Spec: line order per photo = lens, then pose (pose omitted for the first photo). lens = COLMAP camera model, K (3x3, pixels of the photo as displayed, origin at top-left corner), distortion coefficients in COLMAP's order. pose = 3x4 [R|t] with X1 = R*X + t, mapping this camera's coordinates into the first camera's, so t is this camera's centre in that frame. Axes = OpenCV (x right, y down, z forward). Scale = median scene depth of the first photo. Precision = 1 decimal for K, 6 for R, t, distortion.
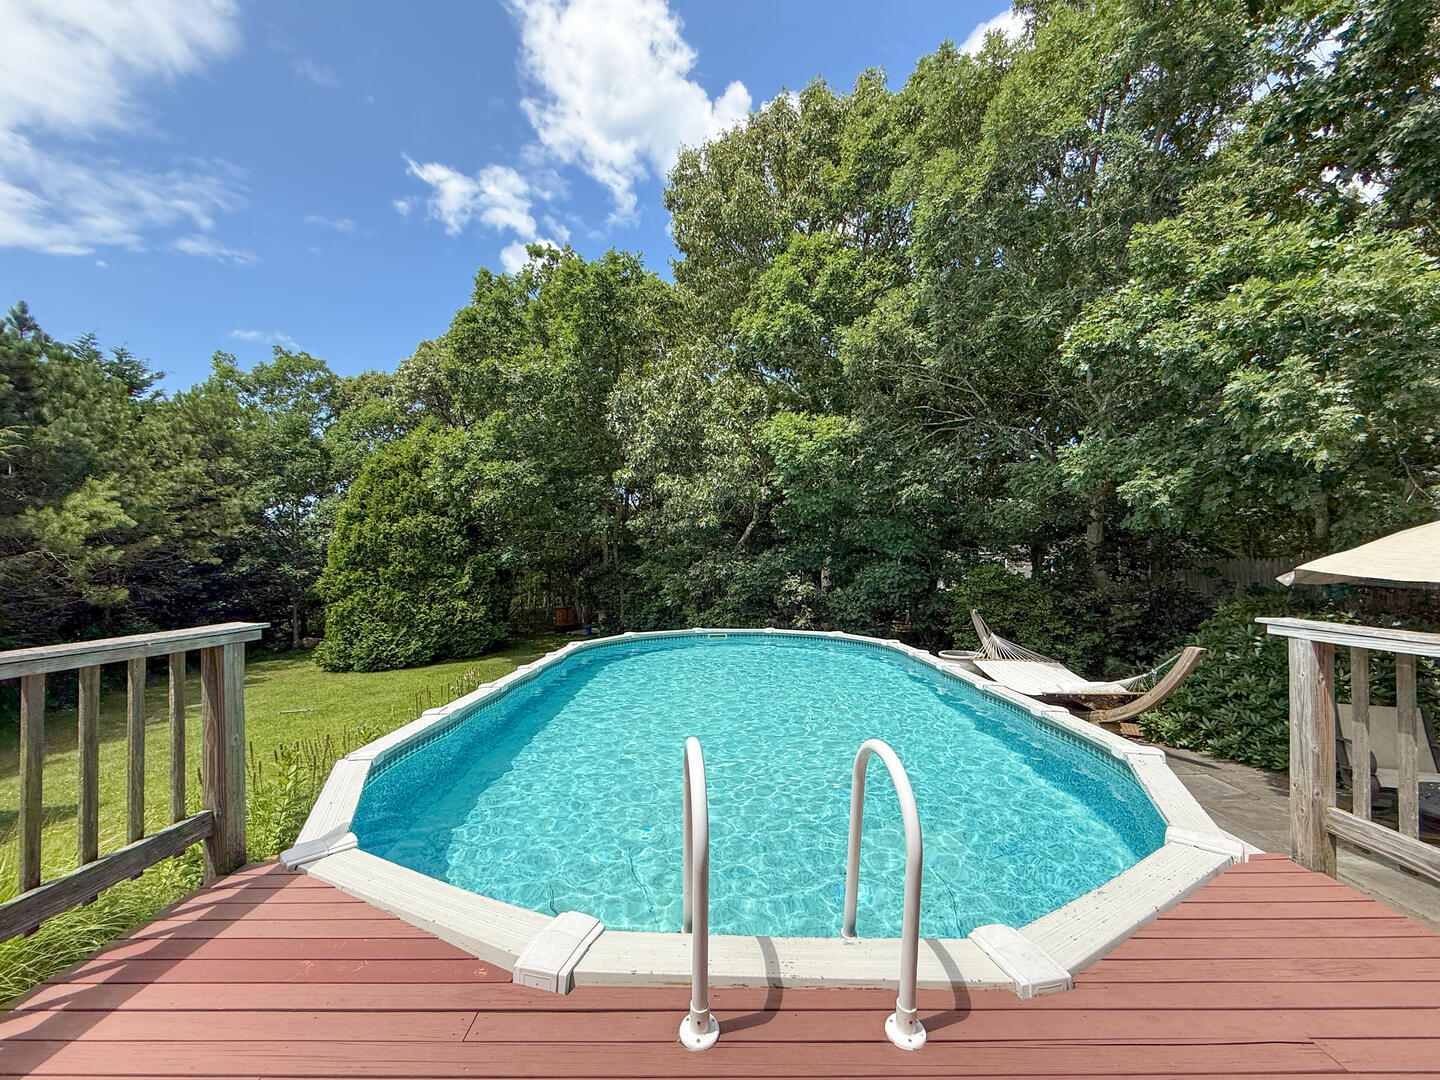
lens RADIAL K [[588.3, 0, 711.1], [0, 588.3, 553.7], [0, 0, 1]] dist [-0.002047, 0.000341]
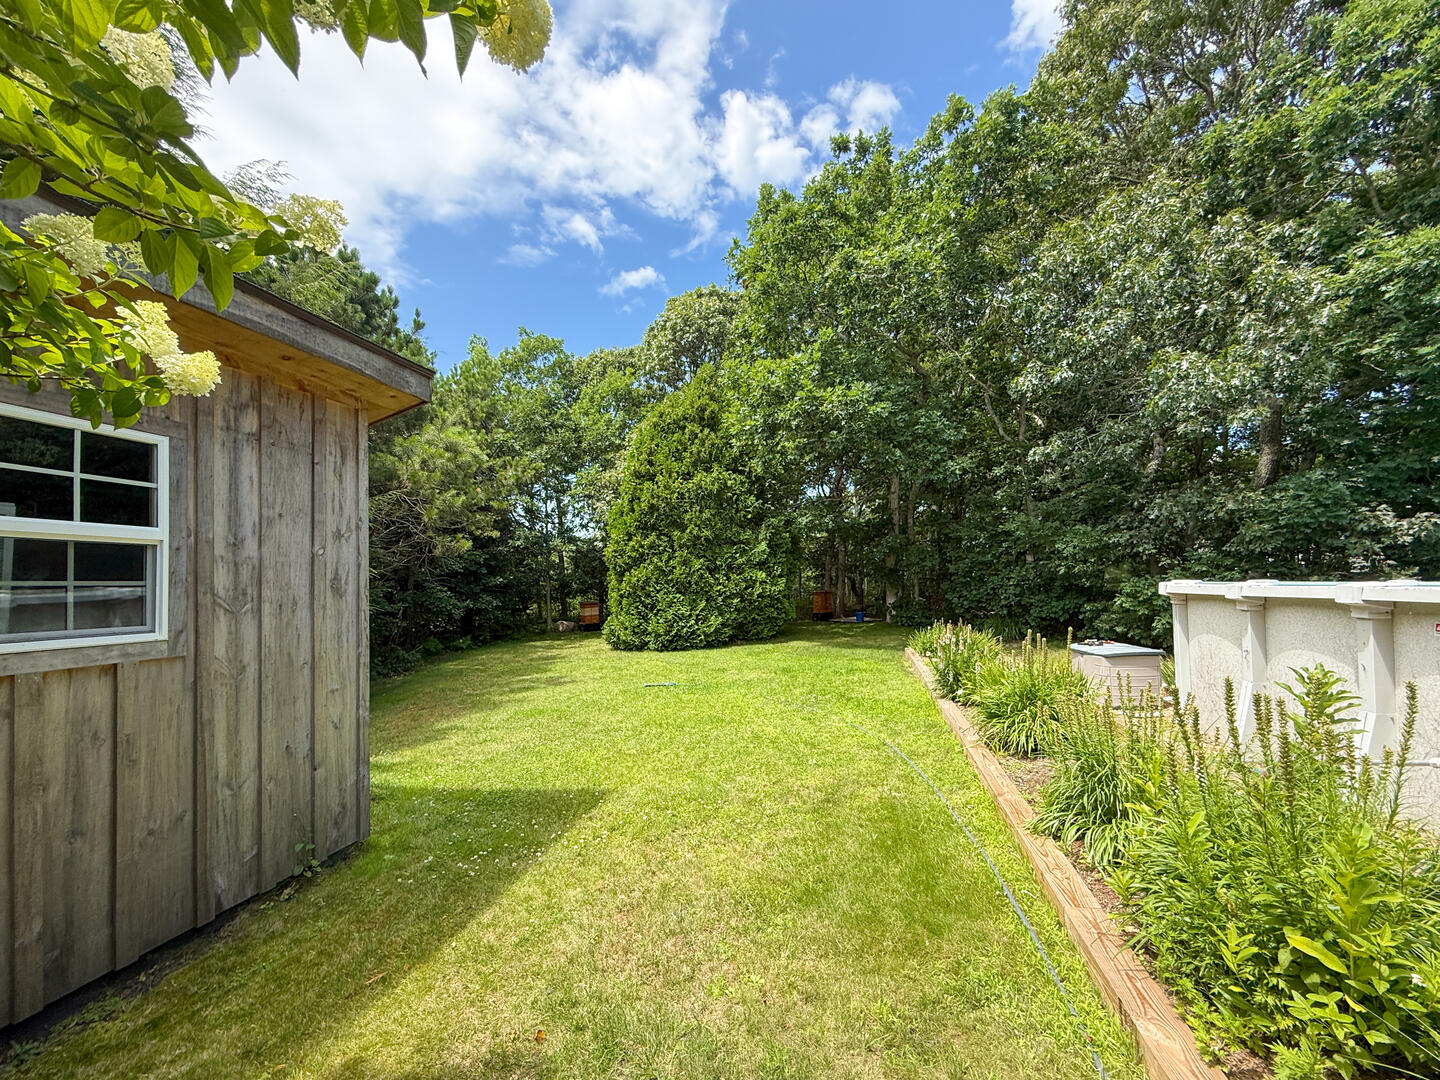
lens RADIAL K [[588.3, 0, 671.2], [0, 588.3, 572.2], [0, 0, 1]] dist [-0.002047, 0.000341]
pose [[0.964947, -0.009448, -0.262274, -2.101379], [0.010323, 0.999945, 0.001958, 0.506665], [0.262241, -0.004597, 0.964991, 0.981863]]
